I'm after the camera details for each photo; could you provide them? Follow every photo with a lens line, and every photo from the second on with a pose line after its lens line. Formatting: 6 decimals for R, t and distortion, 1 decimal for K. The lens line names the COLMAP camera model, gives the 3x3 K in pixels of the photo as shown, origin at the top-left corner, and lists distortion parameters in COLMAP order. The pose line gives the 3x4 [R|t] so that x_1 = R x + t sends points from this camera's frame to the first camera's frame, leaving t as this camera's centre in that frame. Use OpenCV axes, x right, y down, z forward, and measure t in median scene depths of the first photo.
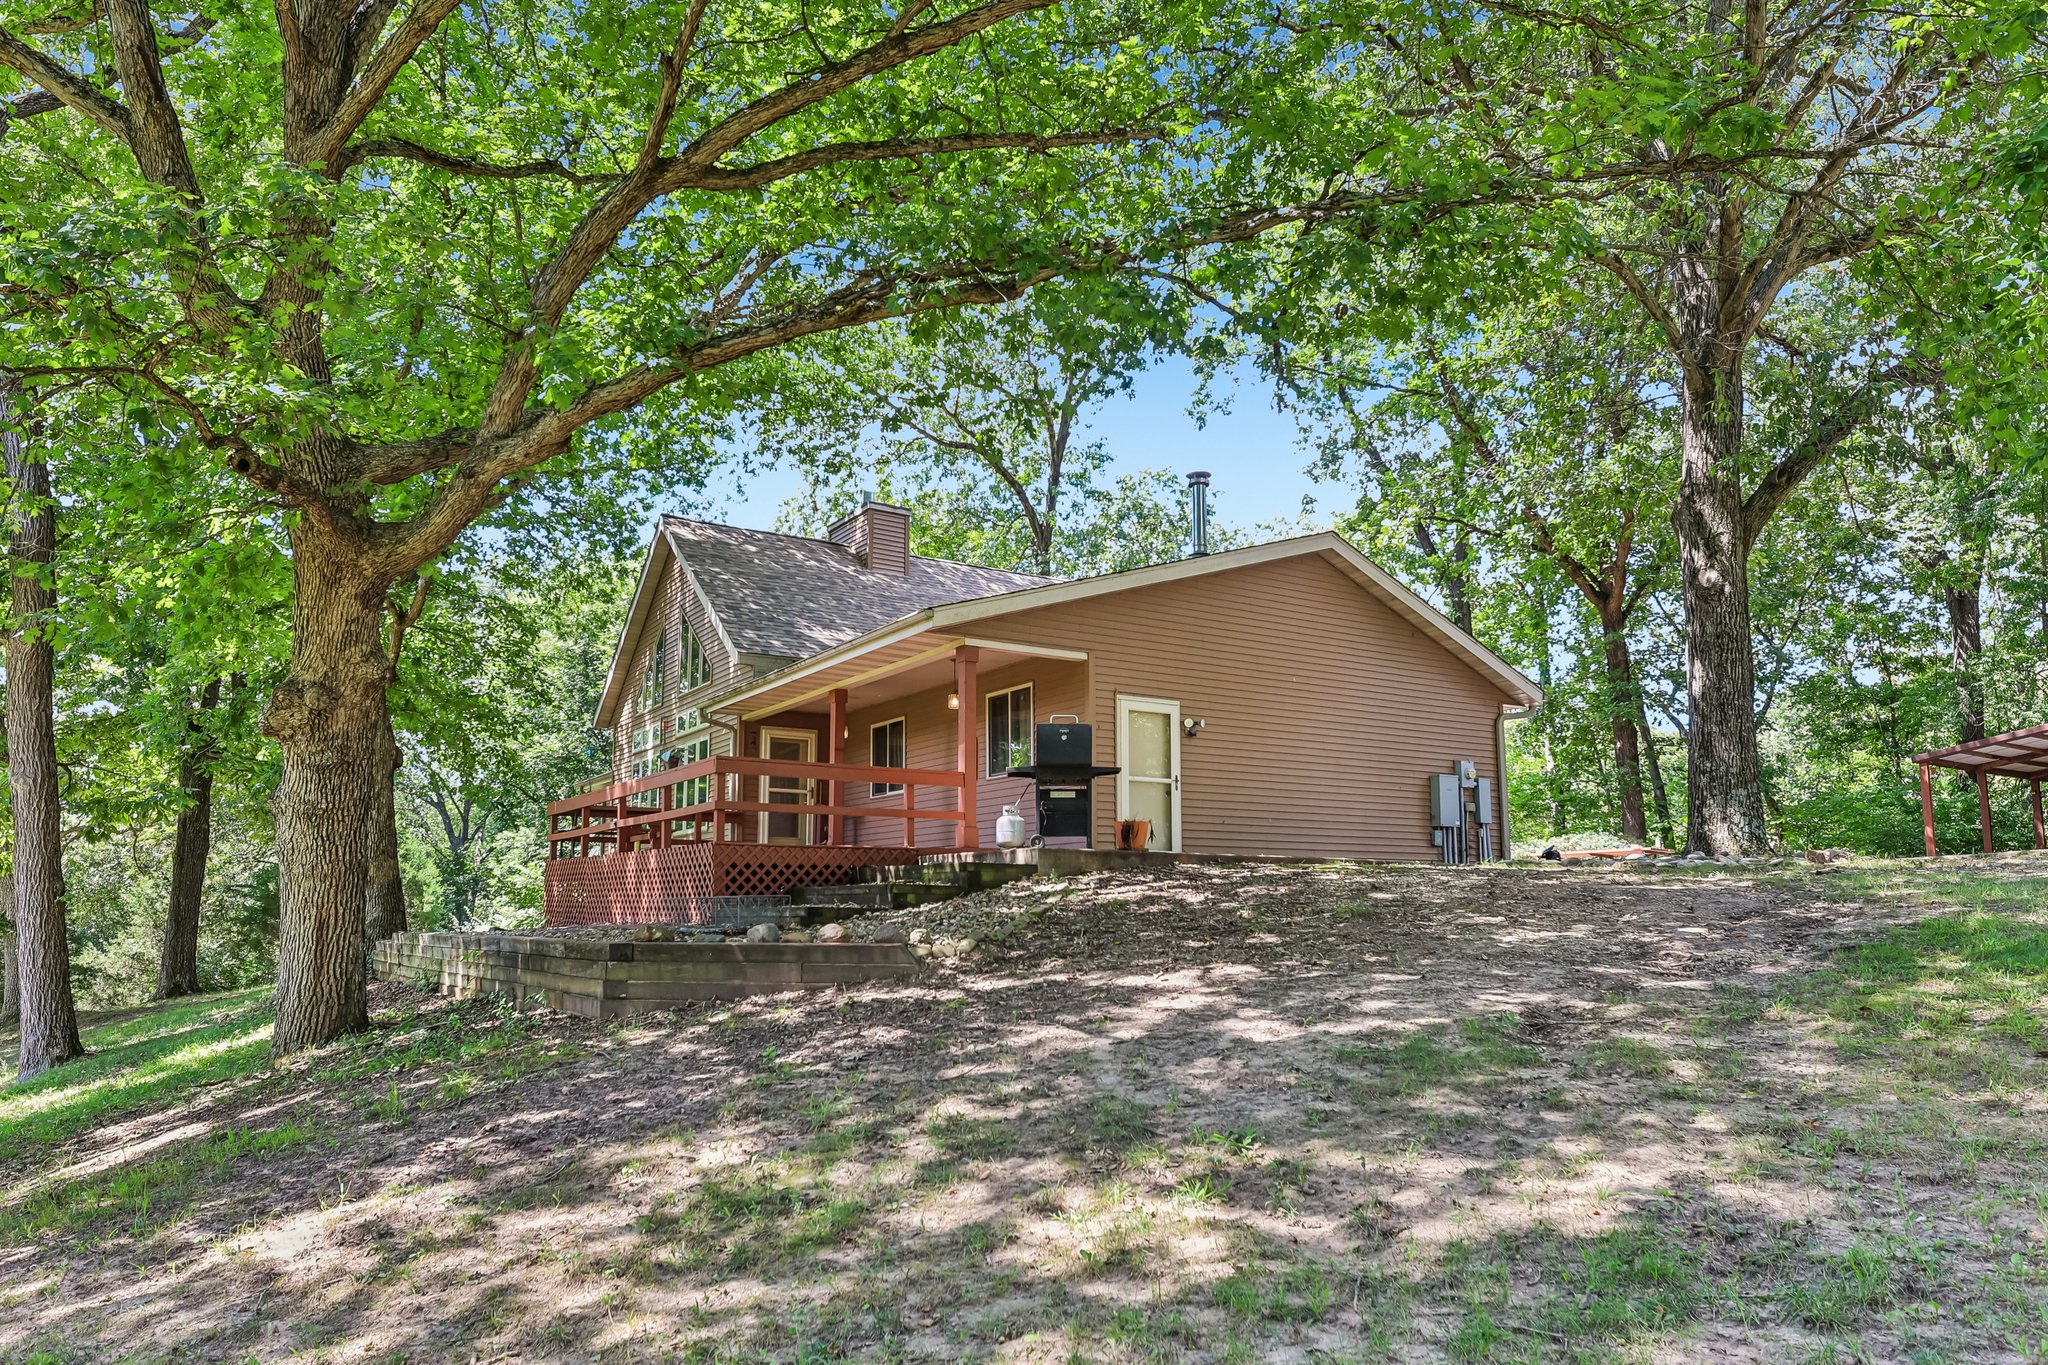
lens RADIAL K [[1347.9, 0, 996.9], [0, 1347.9, 761.5], [0, 0, 1]] dist [0.000283, -0.000147]
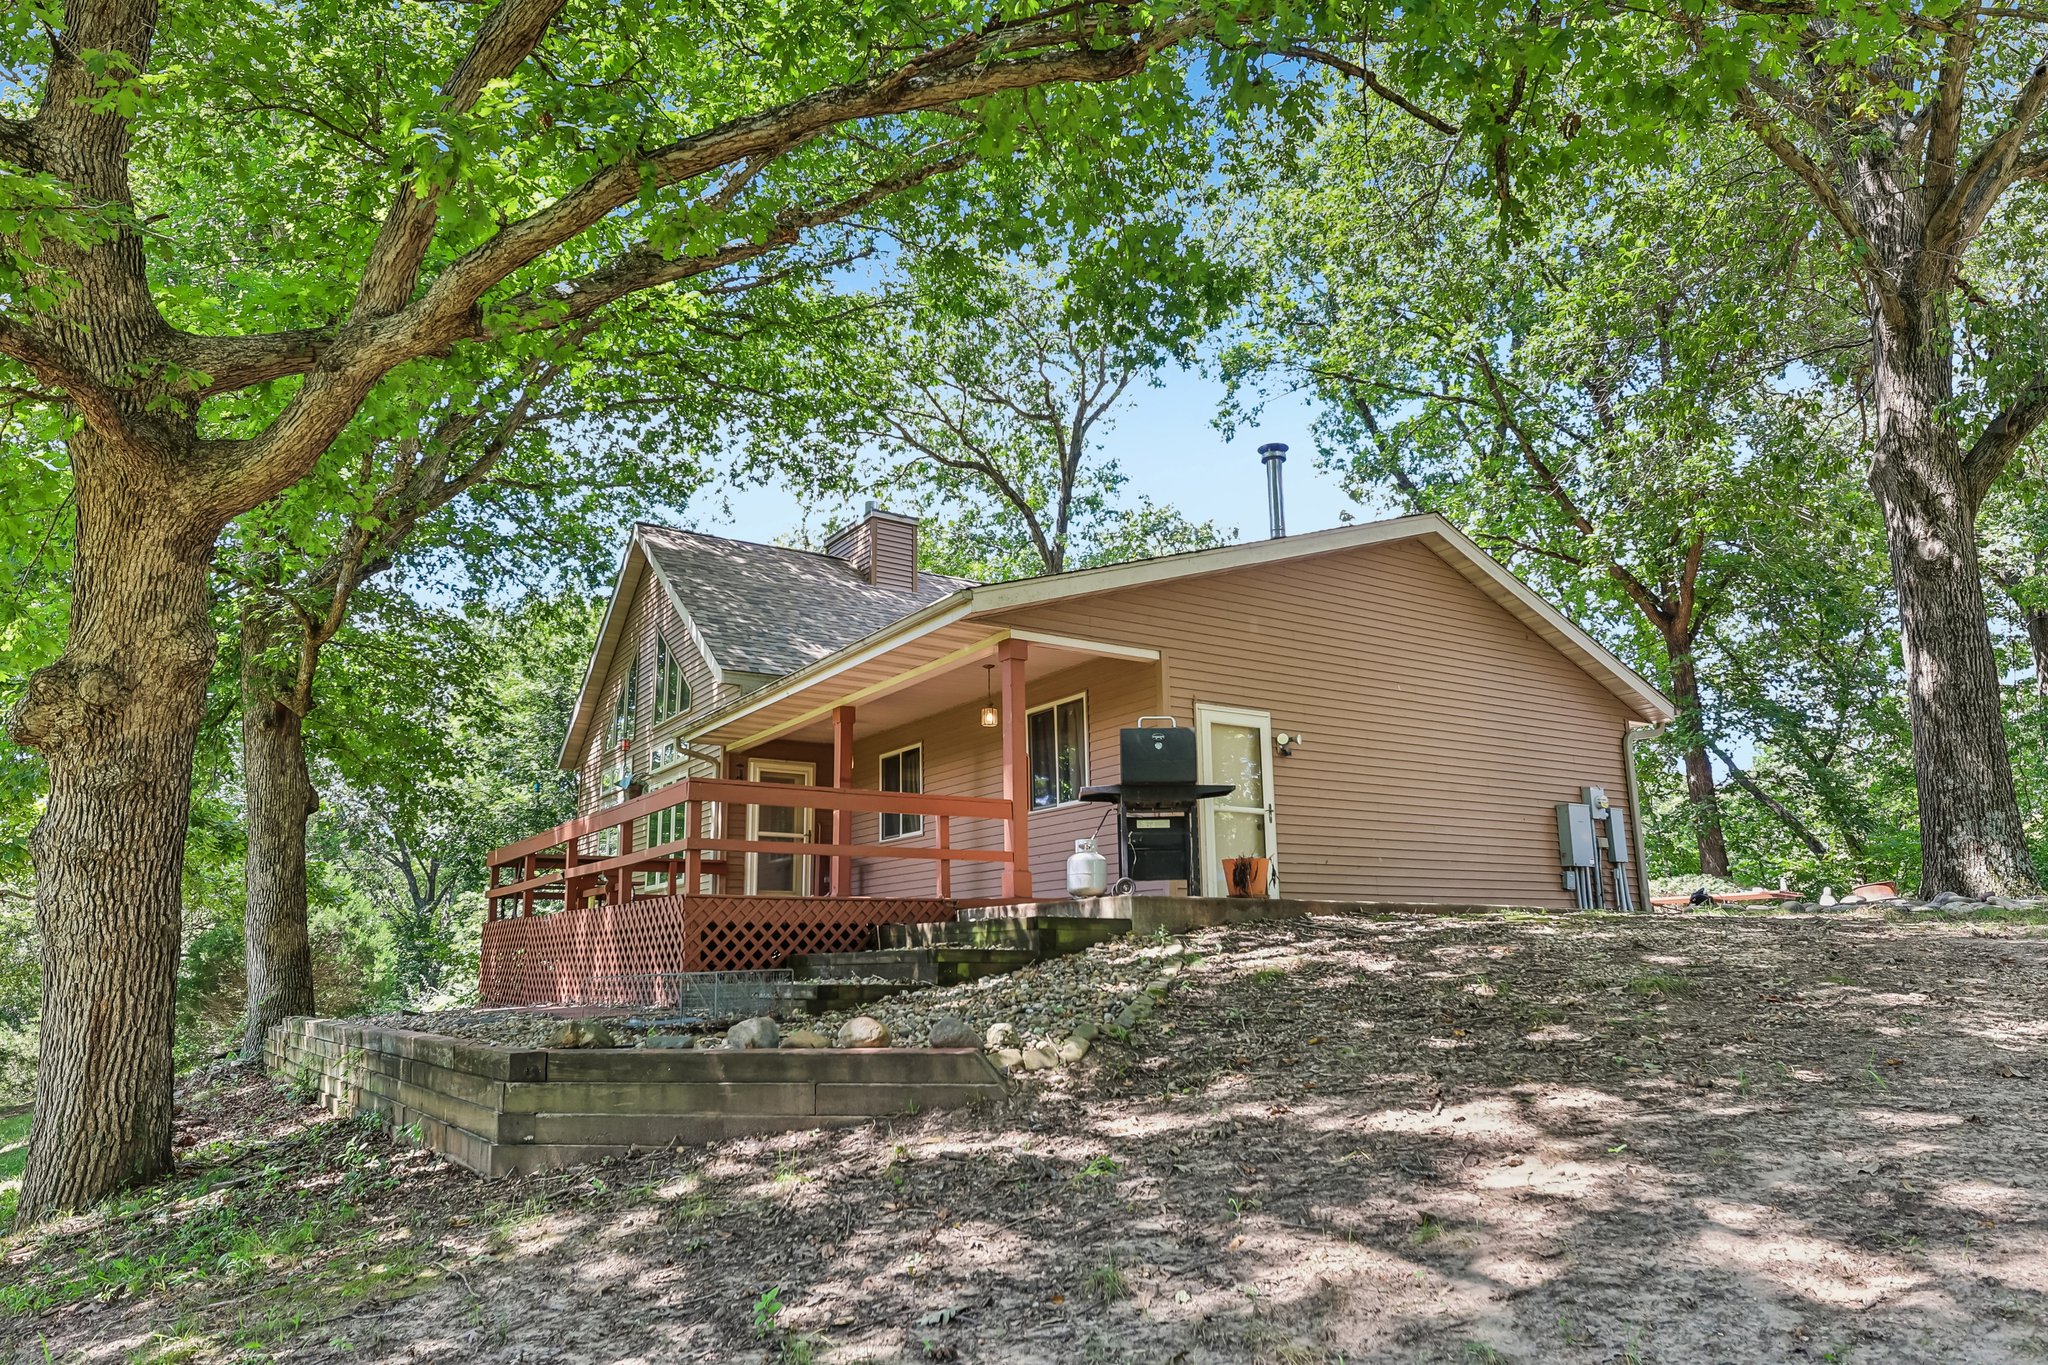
lens RADIAL K [[1319.1, 0, 1007.6], [0, 1319.1, 698.7], [0, 0, 1]] dist [0.002124, 0.013219]
pose [[0.999718, -0.009863, 0.021618, -0.035886], [0.011764, 0.995902, -0.089674, 0.014887], [-0.020645, 0.089903, 0.995737, 0.199288]]
